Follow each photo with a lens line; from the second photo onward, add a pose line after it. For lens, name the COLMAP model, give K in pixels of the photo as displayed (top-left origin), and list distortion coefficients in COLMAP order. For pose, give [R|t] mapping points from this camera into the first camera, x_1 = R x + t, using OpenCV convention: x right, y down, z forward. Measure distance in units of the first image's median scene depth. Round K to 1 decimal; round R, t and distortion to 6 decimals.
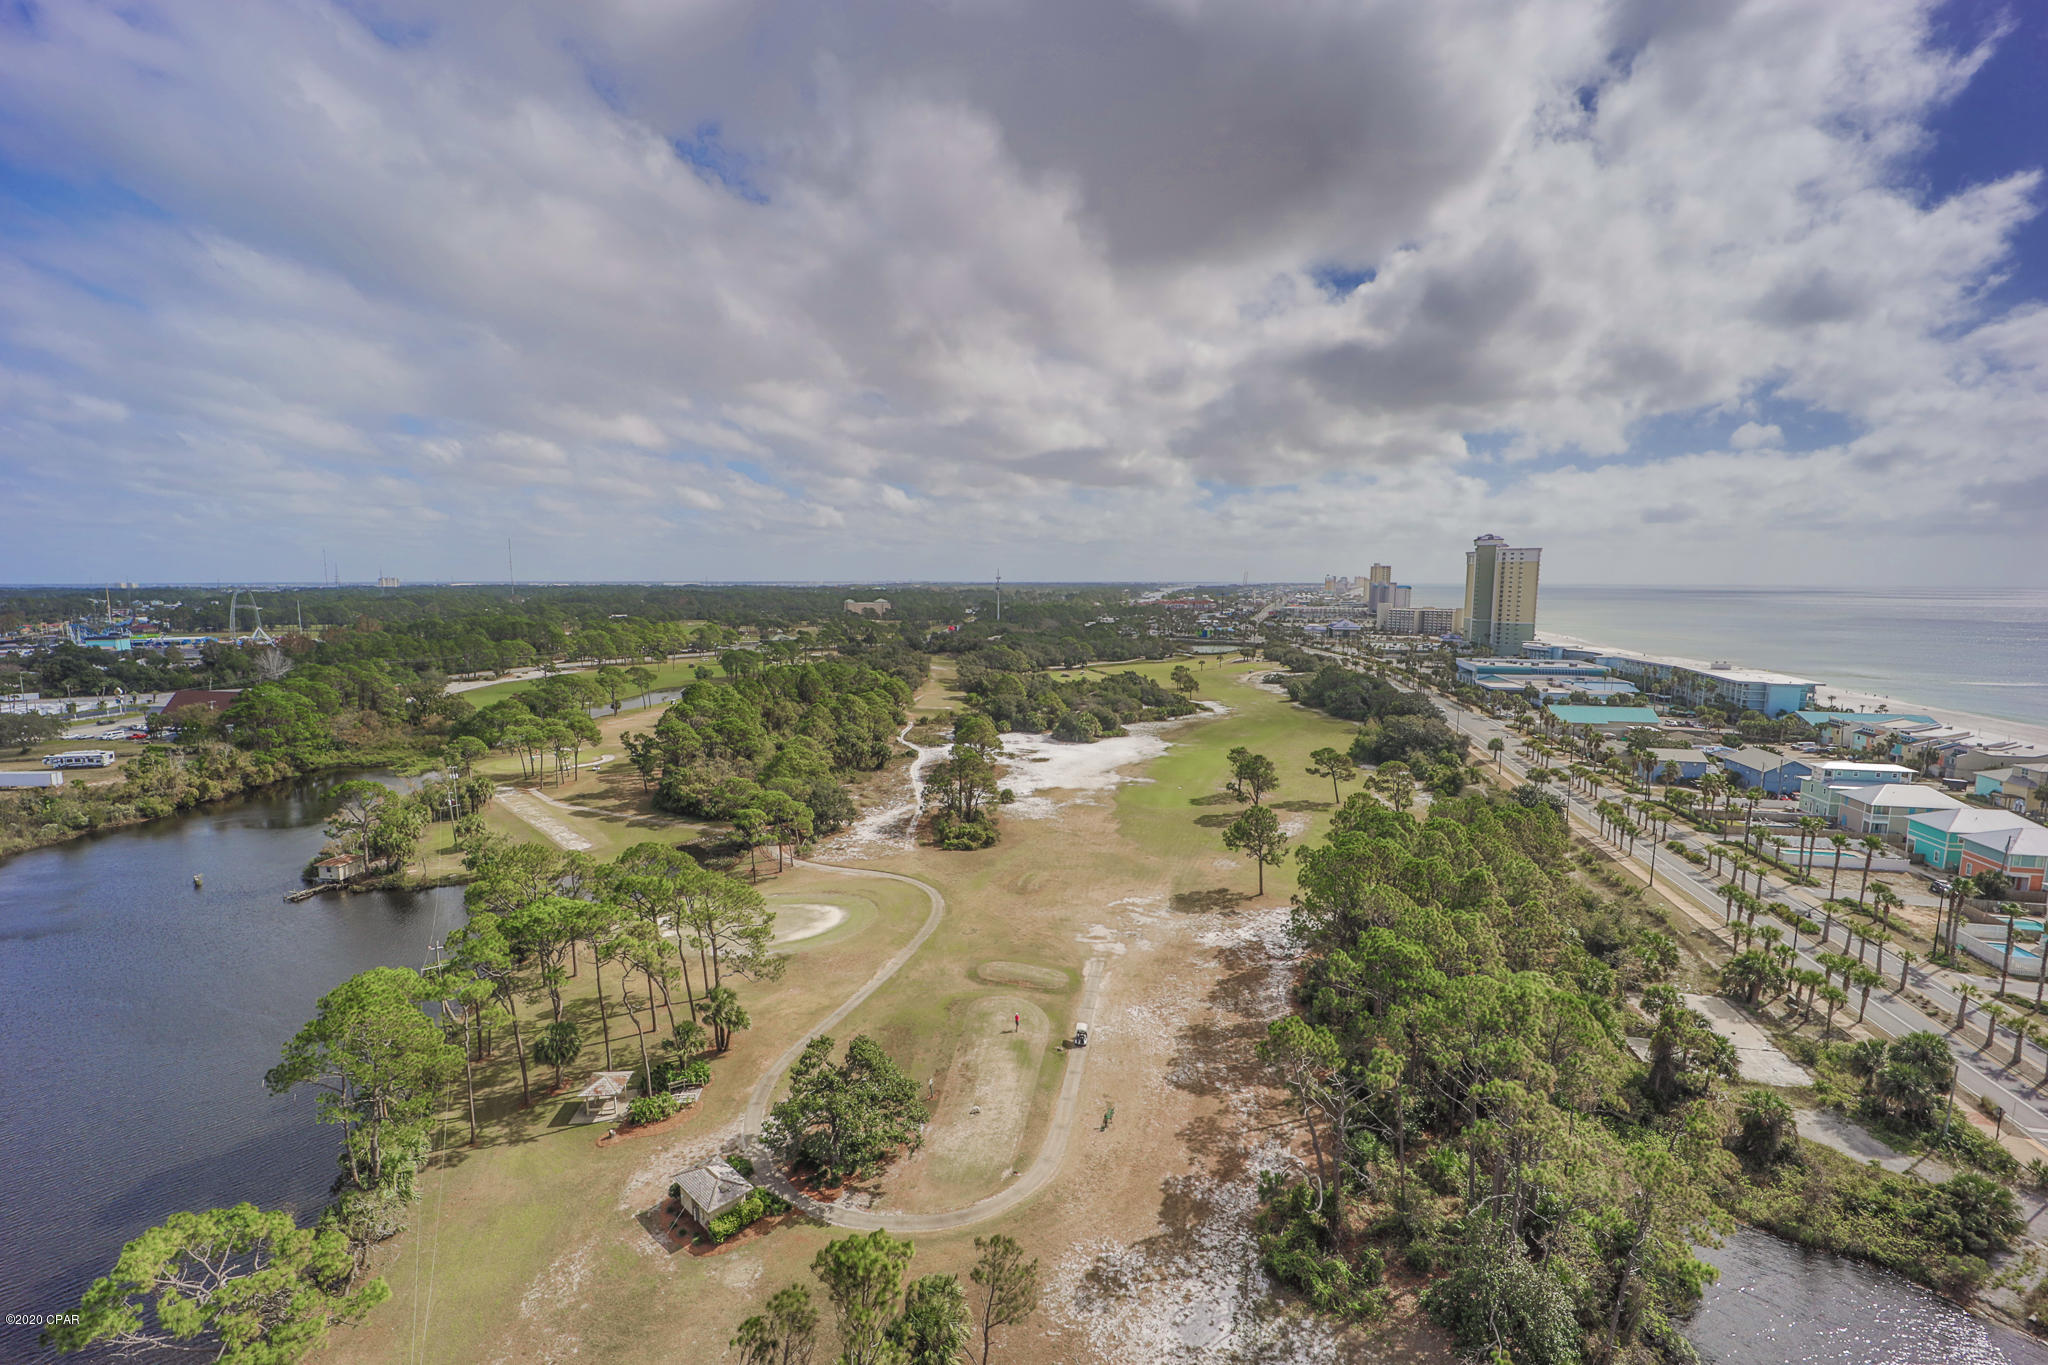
lens RADIAL K [[874.4, 0, 1027.4], [0, 874.4, 688.7], [0, 0, 1]] dist [-0.002094, -0.007546]
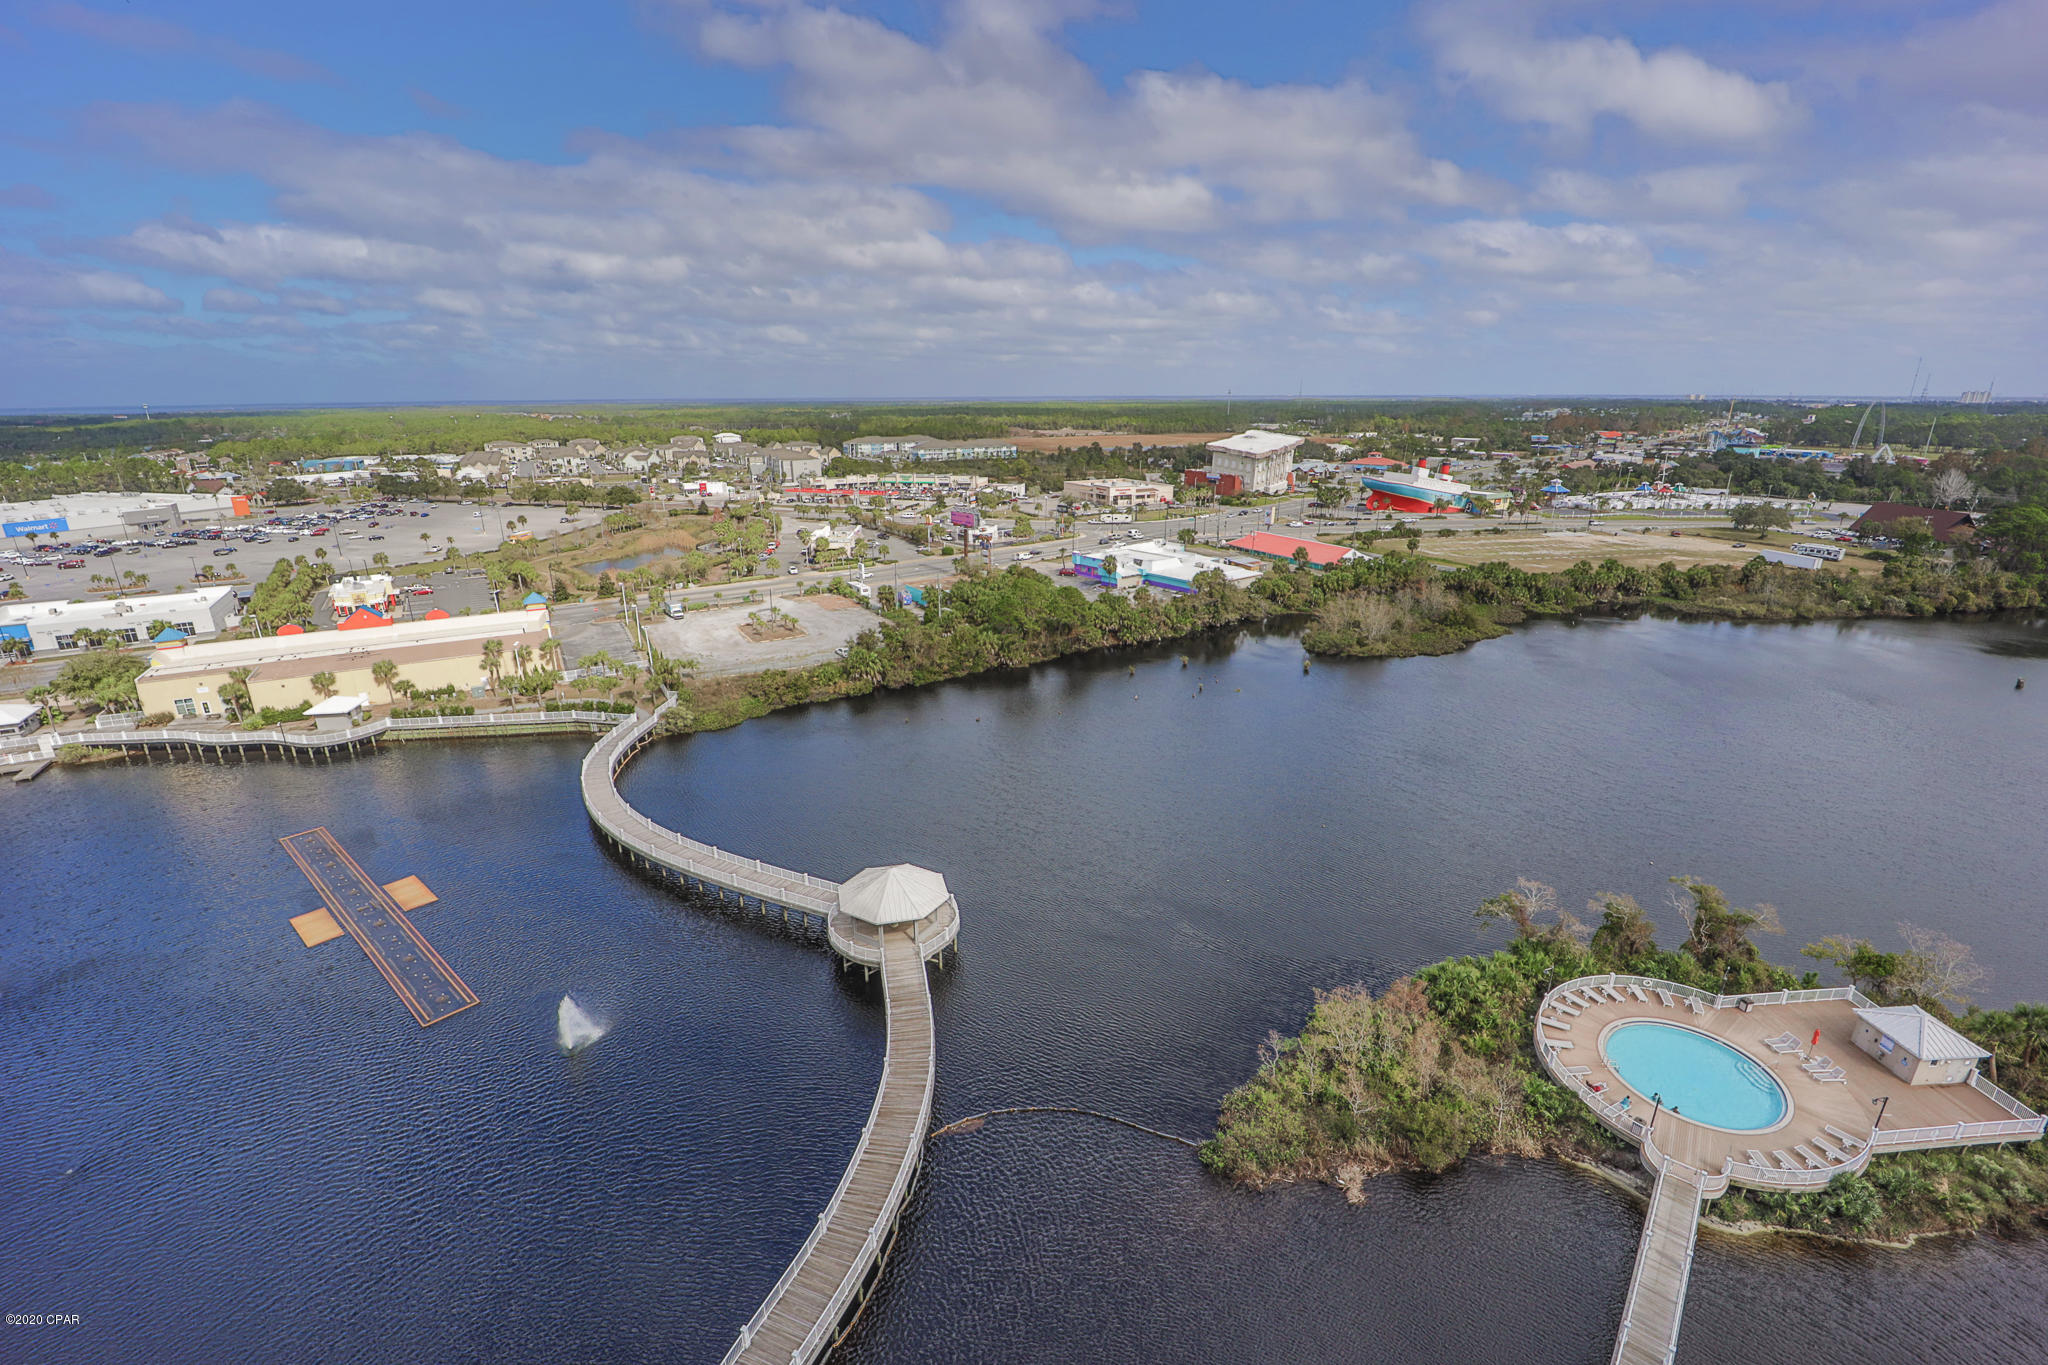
lens RADIAL K [[903.4, 0, 1020.6], [0, 903.4, 684.7], [0, 0, 1]] dist [-0.000519, -0.008394]
pose [[0.163527, 0.303582, -0.938668, -0.083549], [-0.122209, 0.950381, 0.286080, 0.043190], [0.978940, 0.067931, 0.192513, -0.323670]]
